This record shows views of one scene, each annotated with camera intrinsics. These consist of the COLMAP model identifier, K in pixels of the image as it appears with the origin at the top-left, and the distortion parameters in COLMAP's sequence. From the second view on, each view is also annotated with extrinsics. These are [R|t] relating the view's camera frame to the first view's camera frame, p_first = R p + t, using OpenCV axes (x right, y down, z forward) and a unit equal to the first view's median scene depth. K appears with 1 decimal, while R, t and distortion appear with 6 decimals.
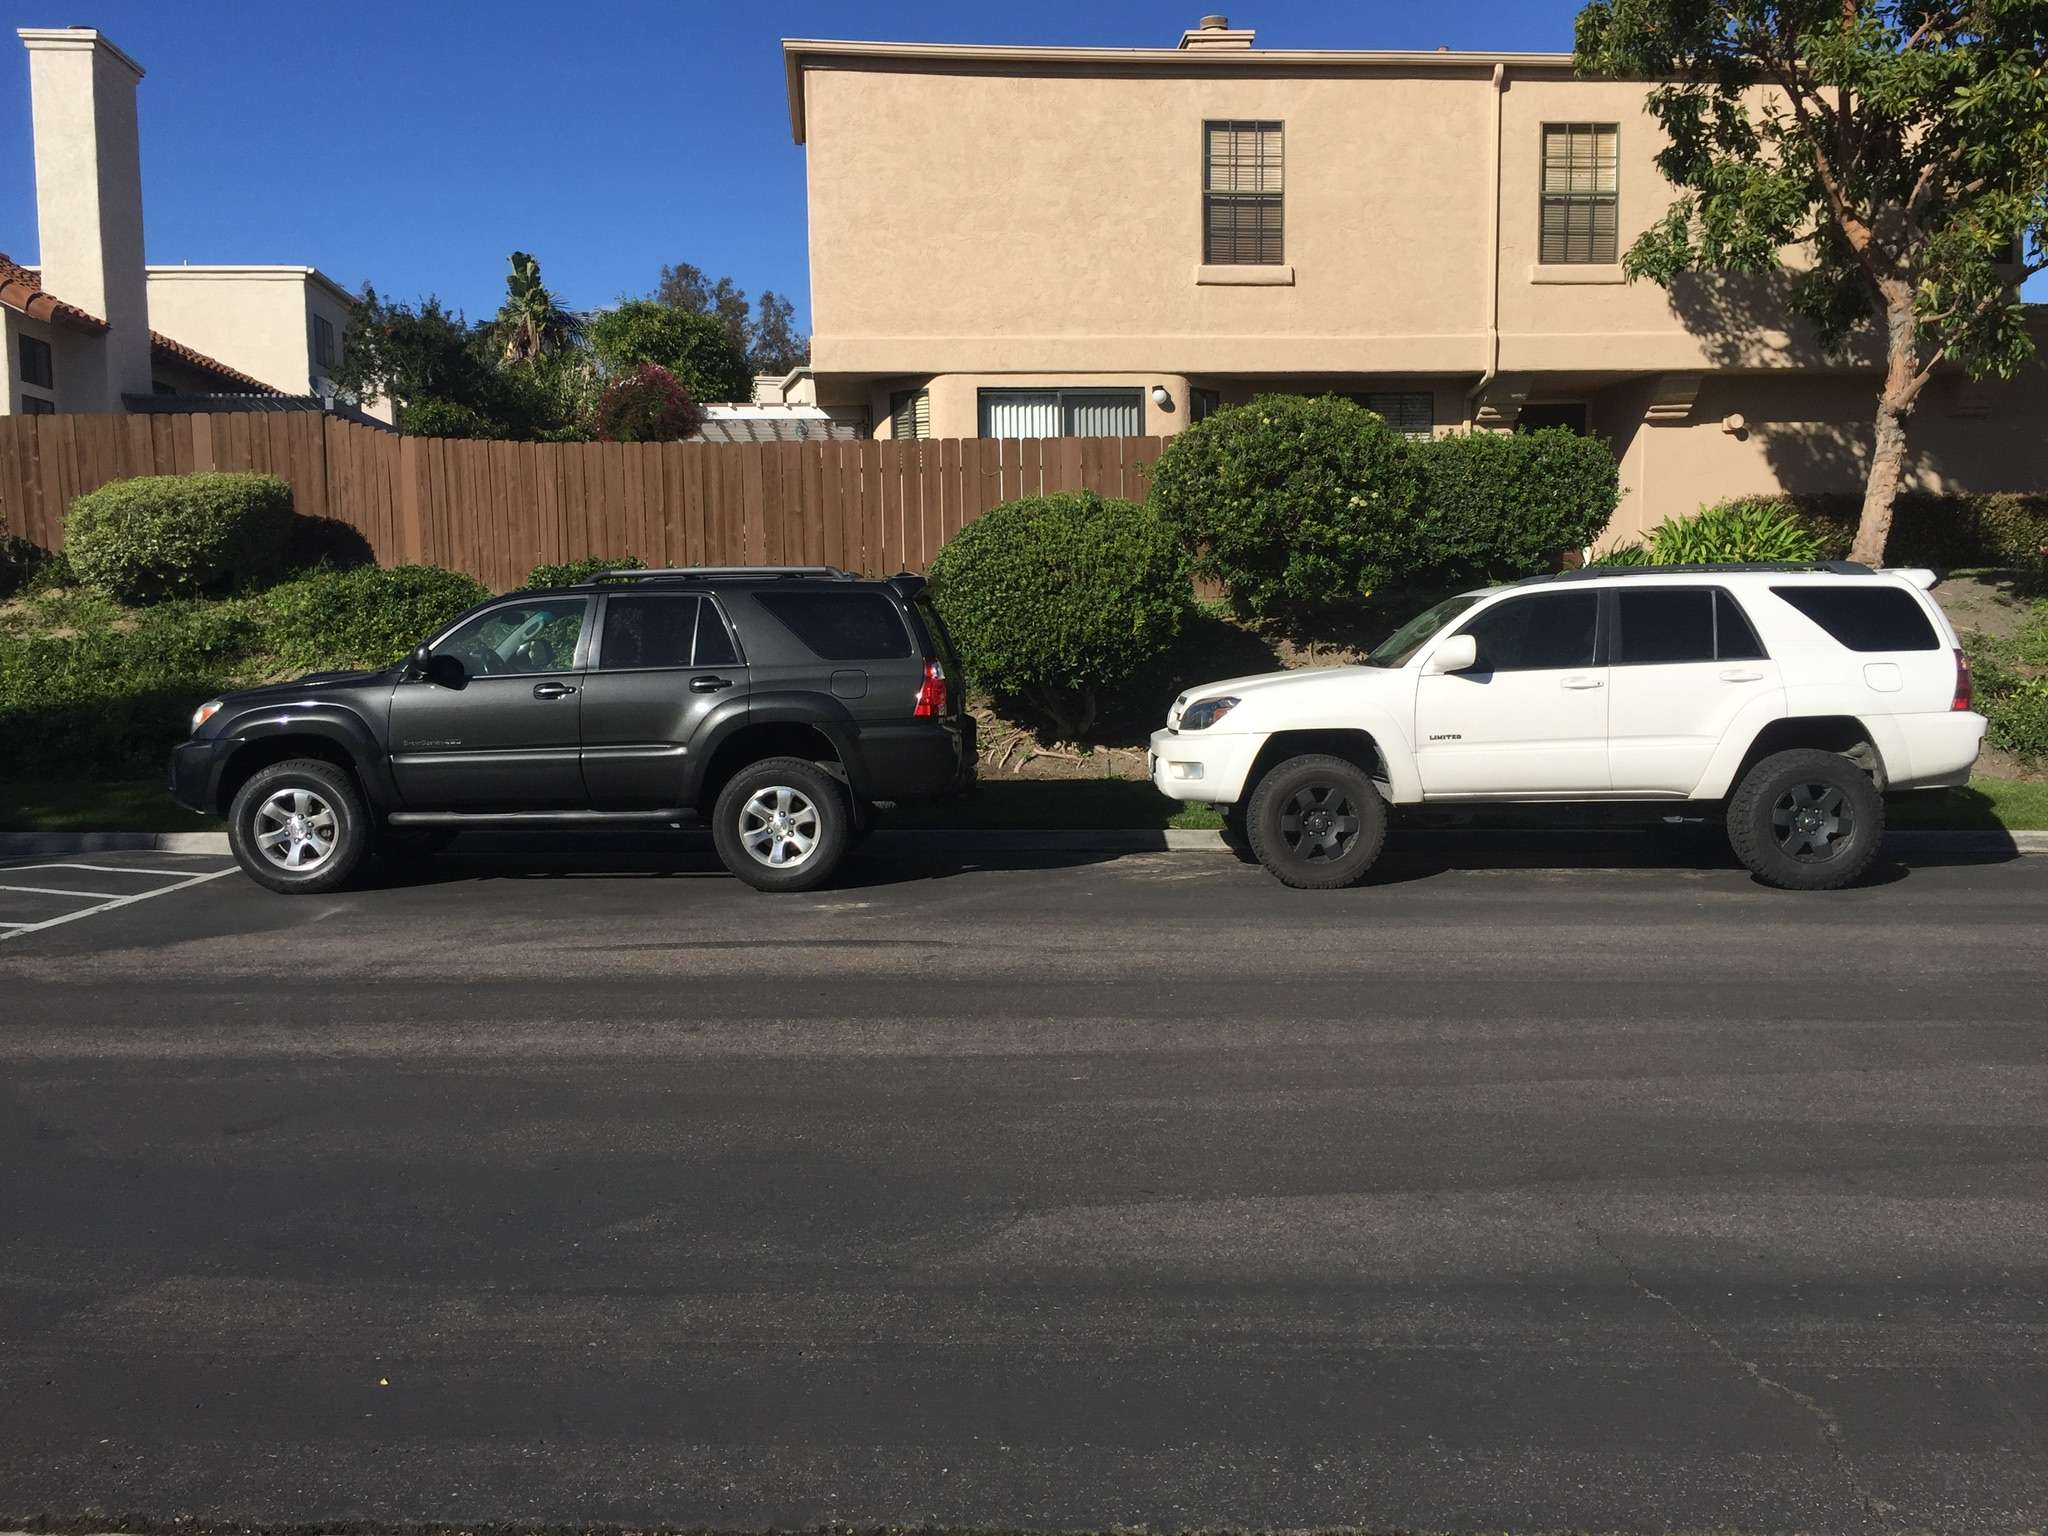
lens RADIAL K [[1717.2, 0, 1024.0], [0, 1717.2, 768.0], [0, 0, 1]] dist [0.033565, -0.003472]
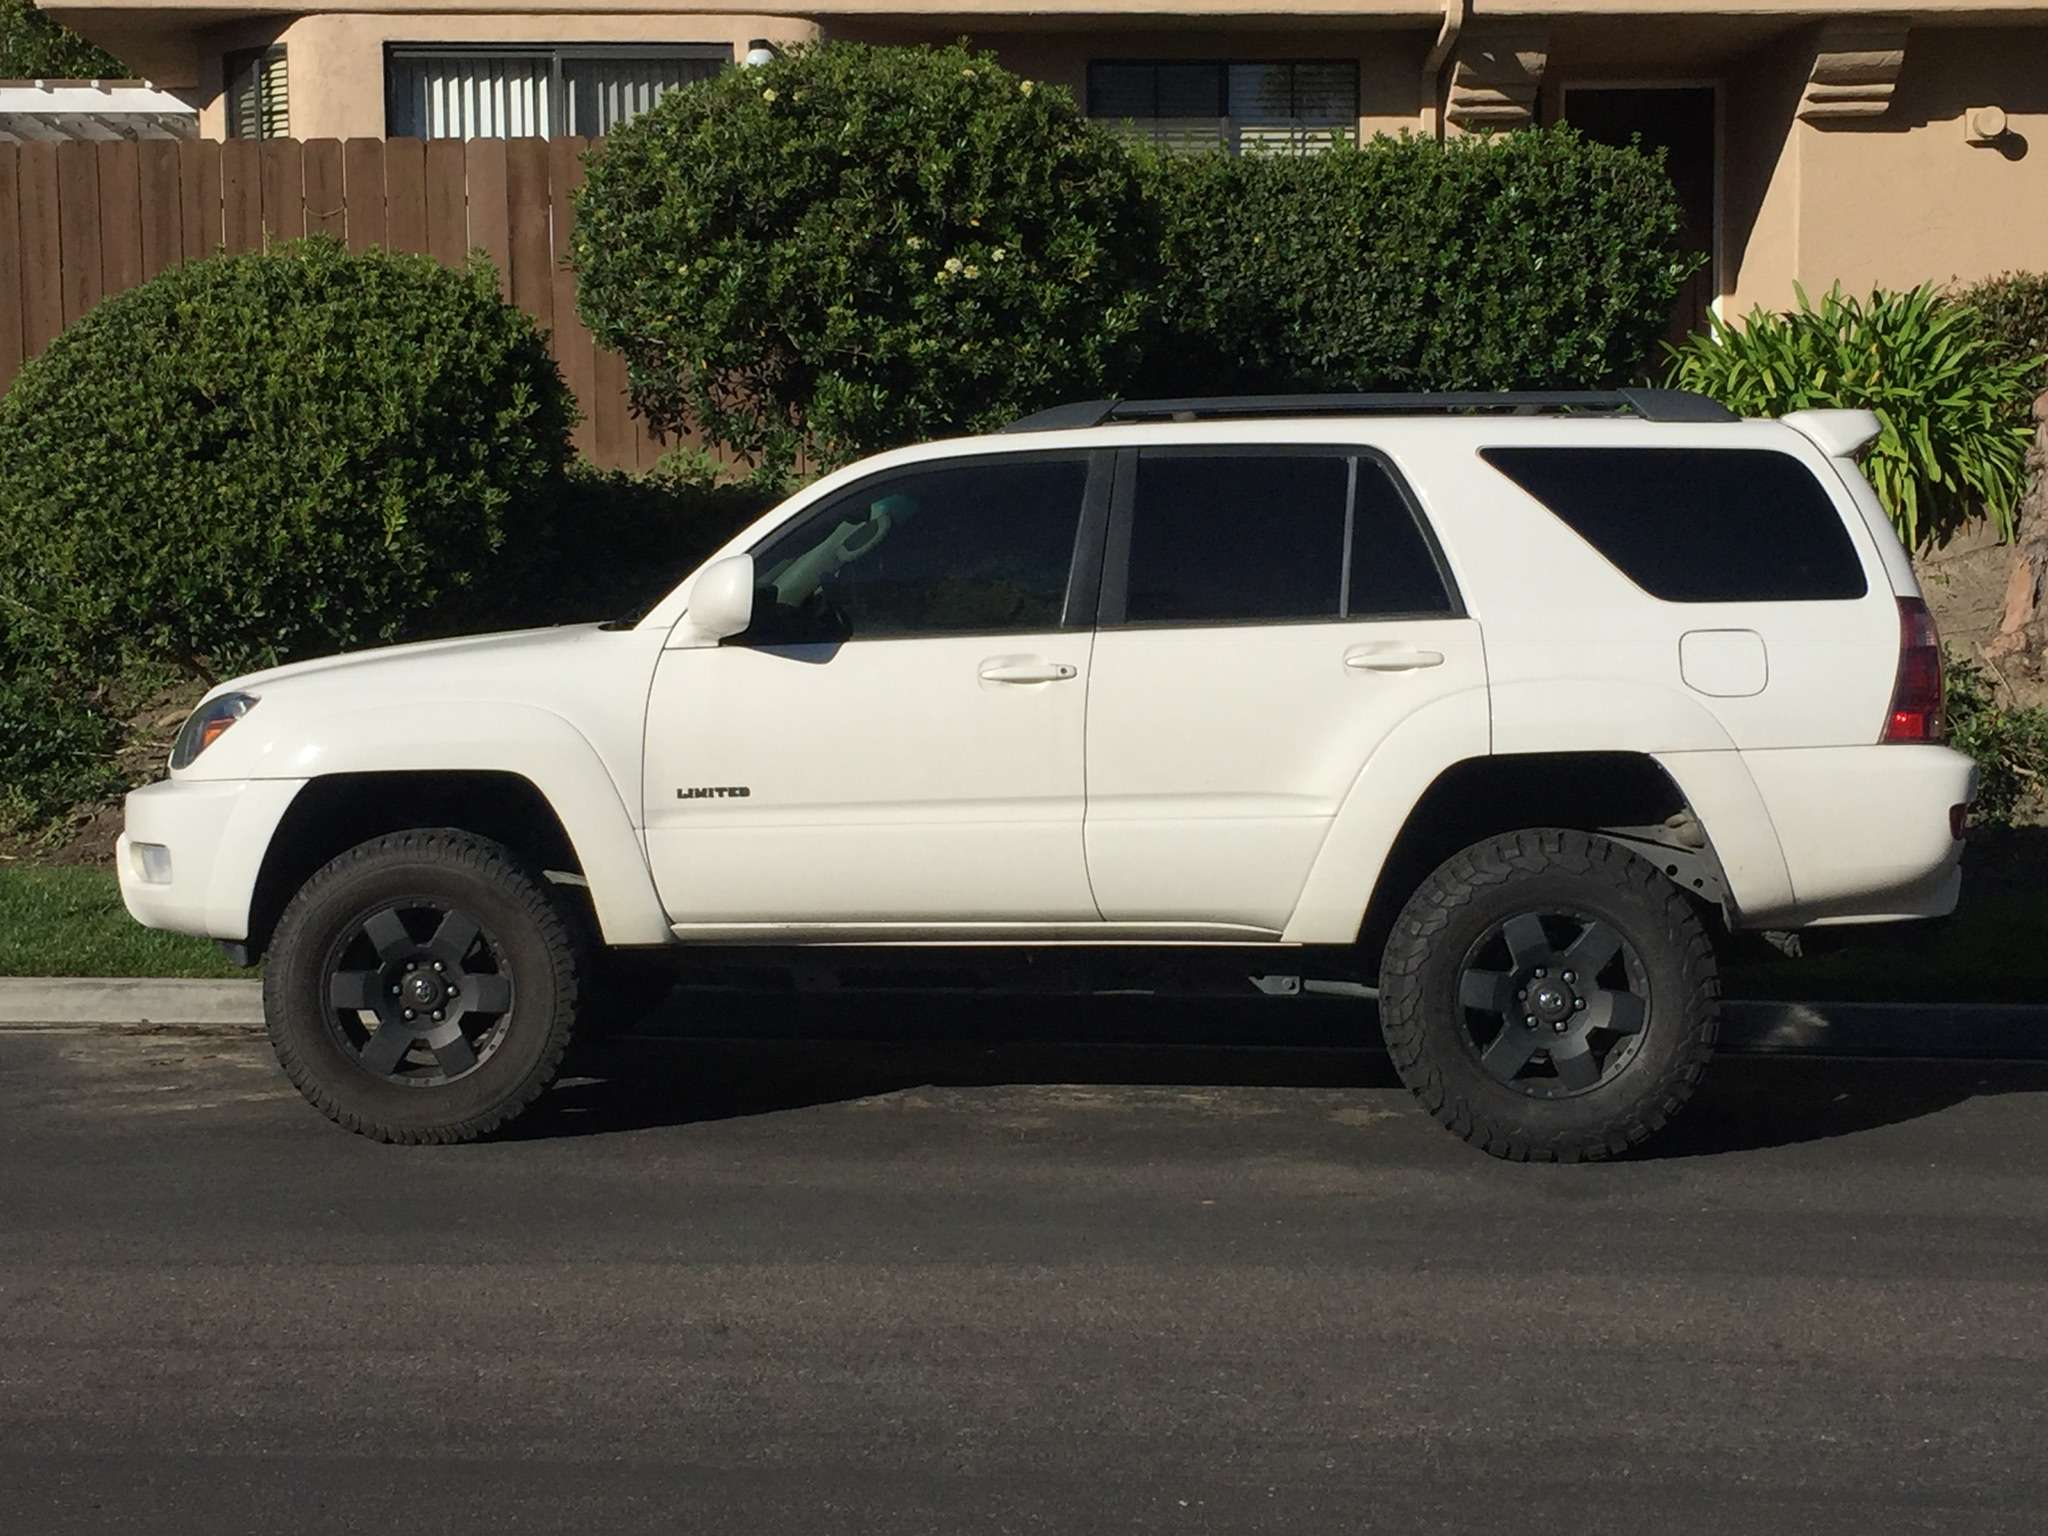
lens RADIAL K [[3114.1, 0, 1024.0], [0, 3114.1, 768.0], [0, 0, 1]] dist [0.040965, 0.014868]
pose [[0.999257, 0.009683, -0.037299, 0.267107], [-0.010001, 0.999915, -0.008356, -0.013976], [0.037215, 0.008723, 0.999269, 0.174039]]
